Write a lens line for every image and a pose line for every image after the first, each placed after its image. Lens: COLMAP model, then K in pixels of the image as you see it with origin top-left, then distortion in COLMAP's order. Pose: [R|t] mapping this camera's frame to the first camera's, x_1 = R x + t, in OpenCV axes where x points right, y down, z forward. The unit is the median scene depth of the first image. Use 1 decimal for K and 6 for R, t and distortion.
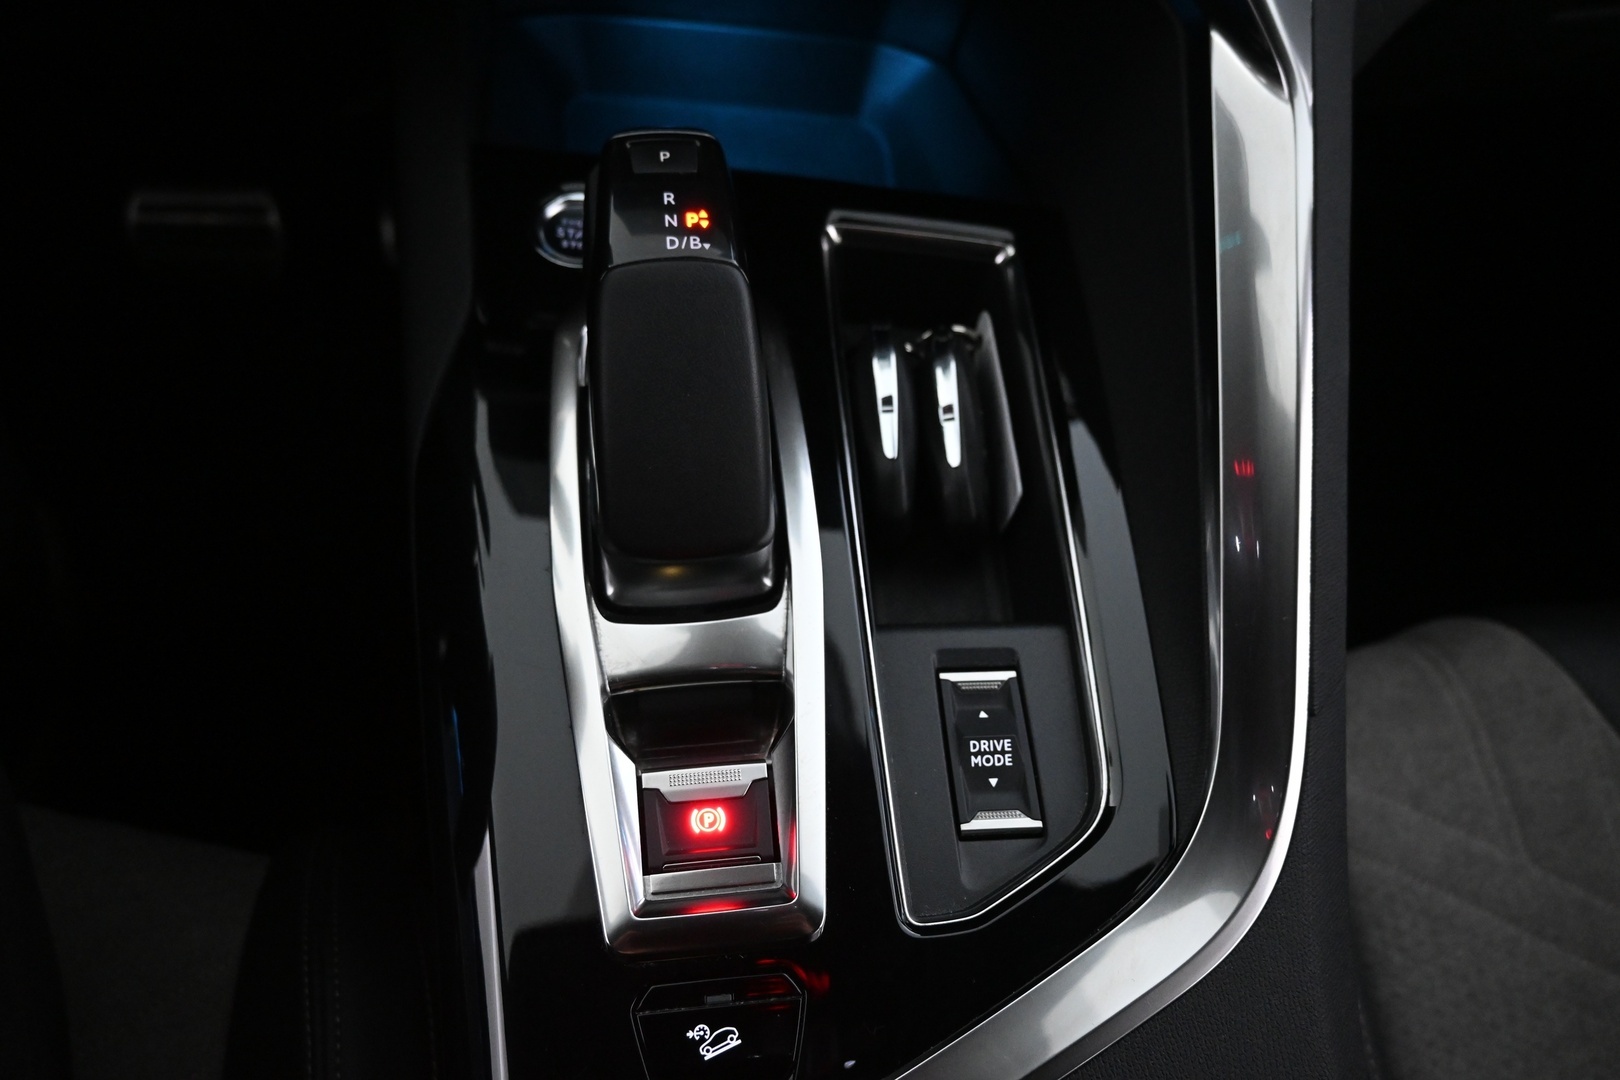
lens RADIAL K [[1159.9, 0, 815.8], [0, 1159.9, 539.5], [0, 0, 1]] dist [0.006057, 0.002256]
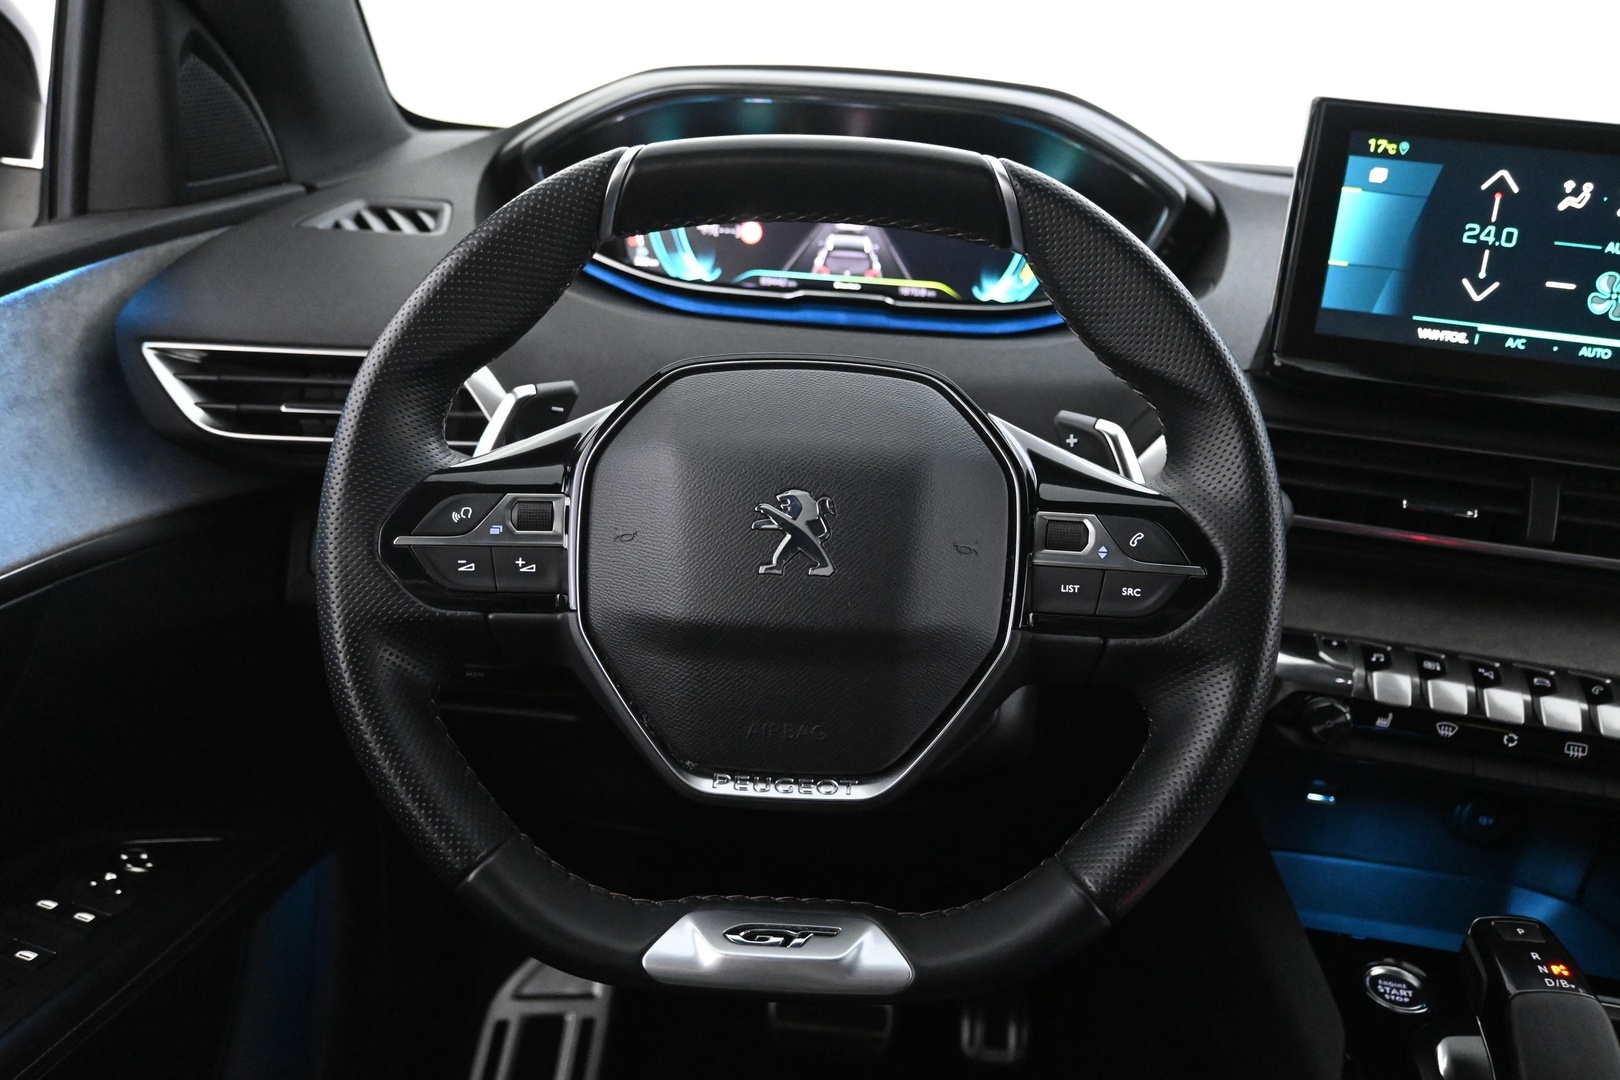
lens RADIAL K [[1354.3, 0, 802.3], [0, 1354.3, 540.8], [0, 0, 1]] dist [0.012627, -0.018192]
pose [[0.980251, 0.008558, -0.197574, -0.731355], [-0.128831, 0.785612, -0.605158, 0.501521], [0.150038, 0.618660, 0.771200, -0.914602]]
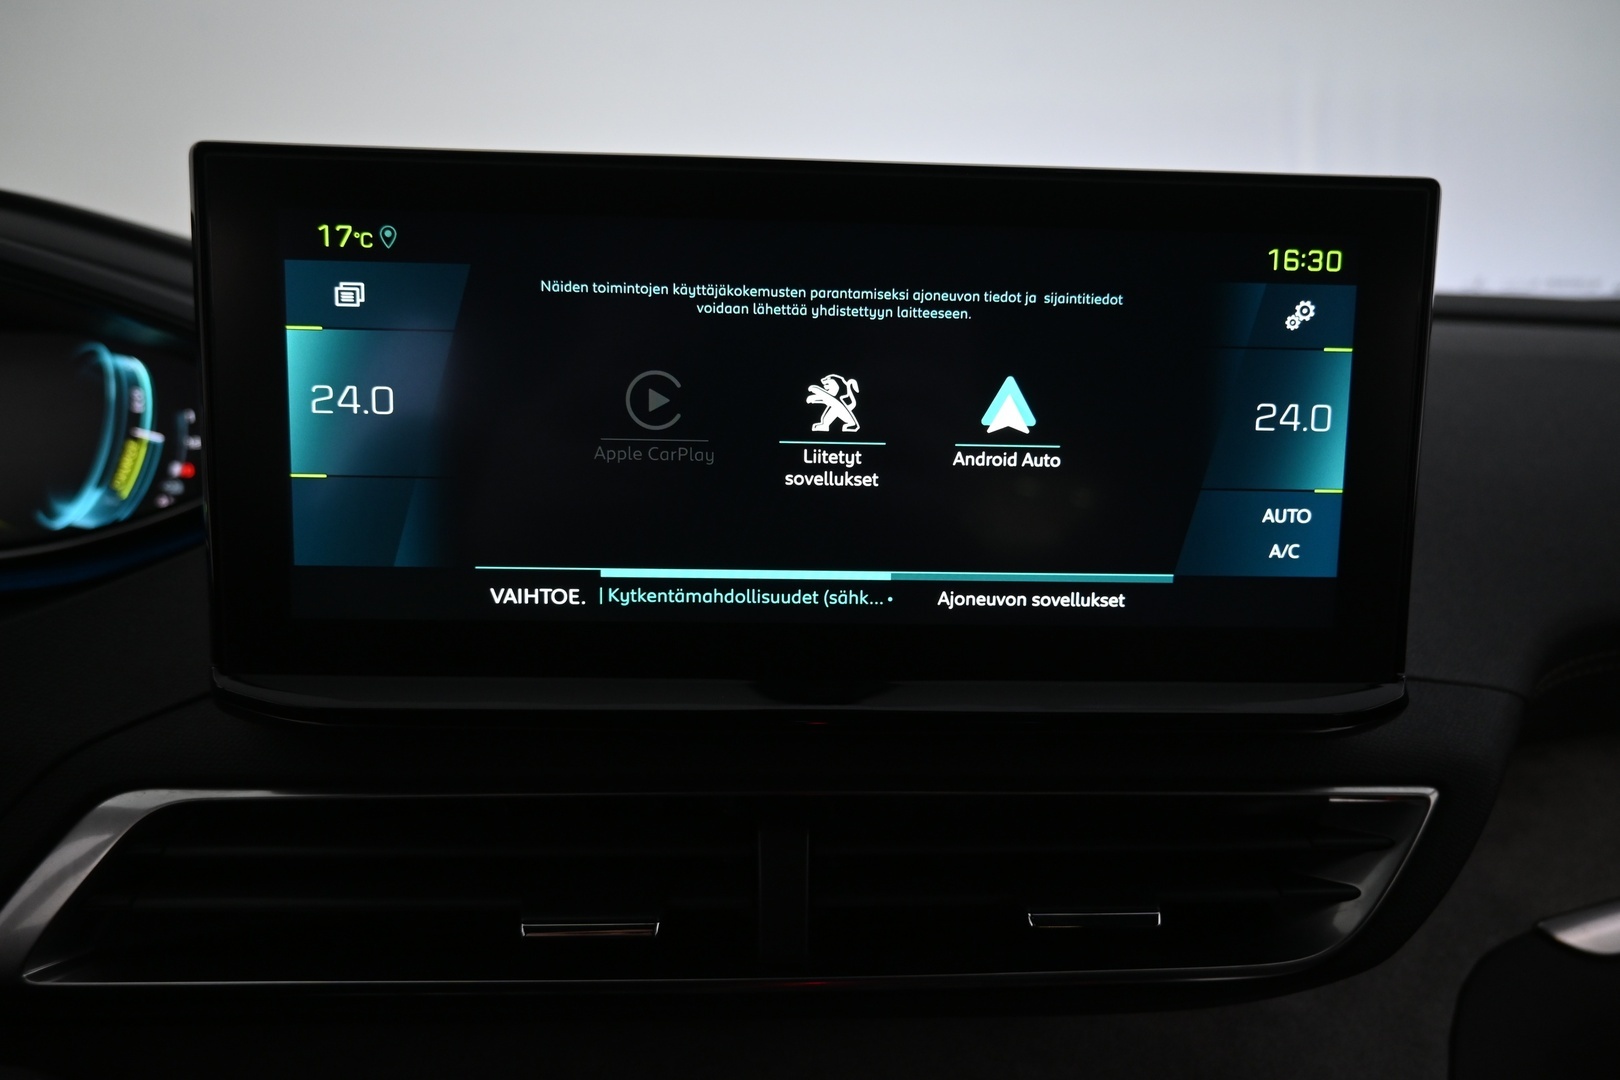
lens RADIAL K [[1108.4, 0, 806.0], [0, 1108.4, 547.5], [0, 0, 1]] dist [-0.005675, -0.005165]
pose [[0.990899, -0.130741, 0.032029, -0.022847], [0.120627, 0.756895, -0.642308, -0.548464], [0.059734, 0.640326, 0.765777, -0.054751]]
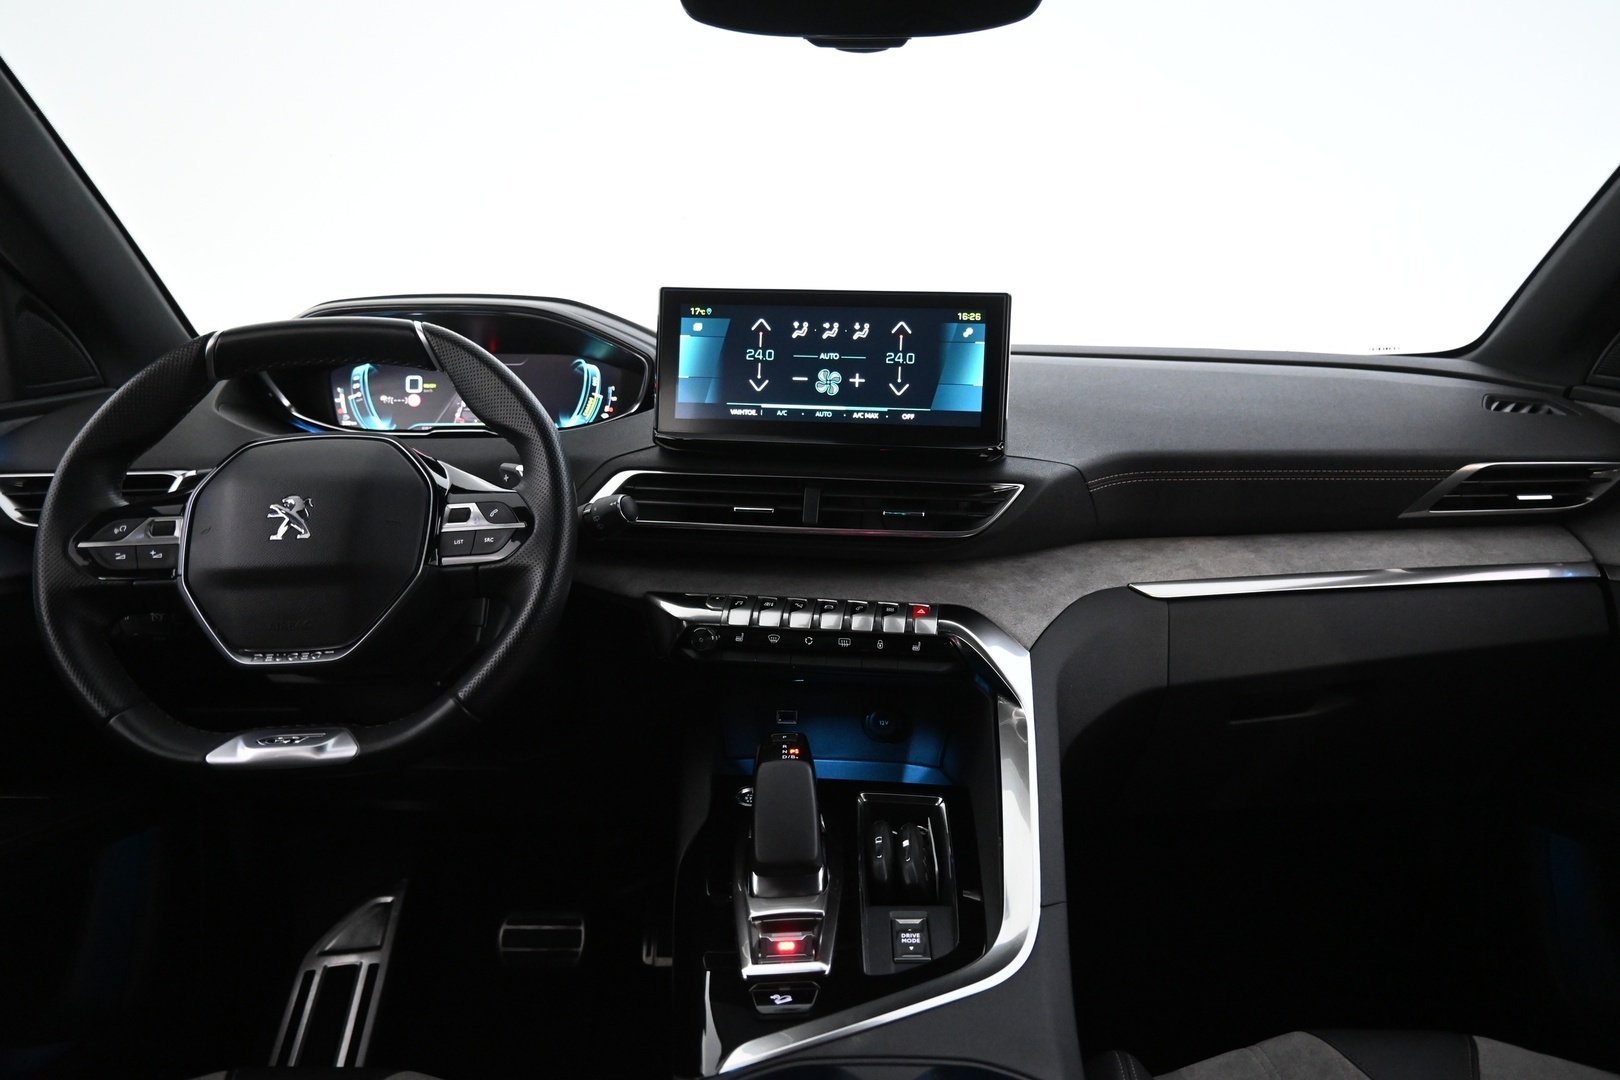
lens RADIAL K [[1108.4, 0, 815.9], [0, 1108.4, 542.7], [0, 0, 1]] dist [-0.005675, -0.005165]
pose [[0.986315, -0.098230, -0.132416, 0.334909], [-0.028175, 0.690902, -0.722399, 1.241620], [0.162448, 0.716244, 0.678679, -1.096242]]
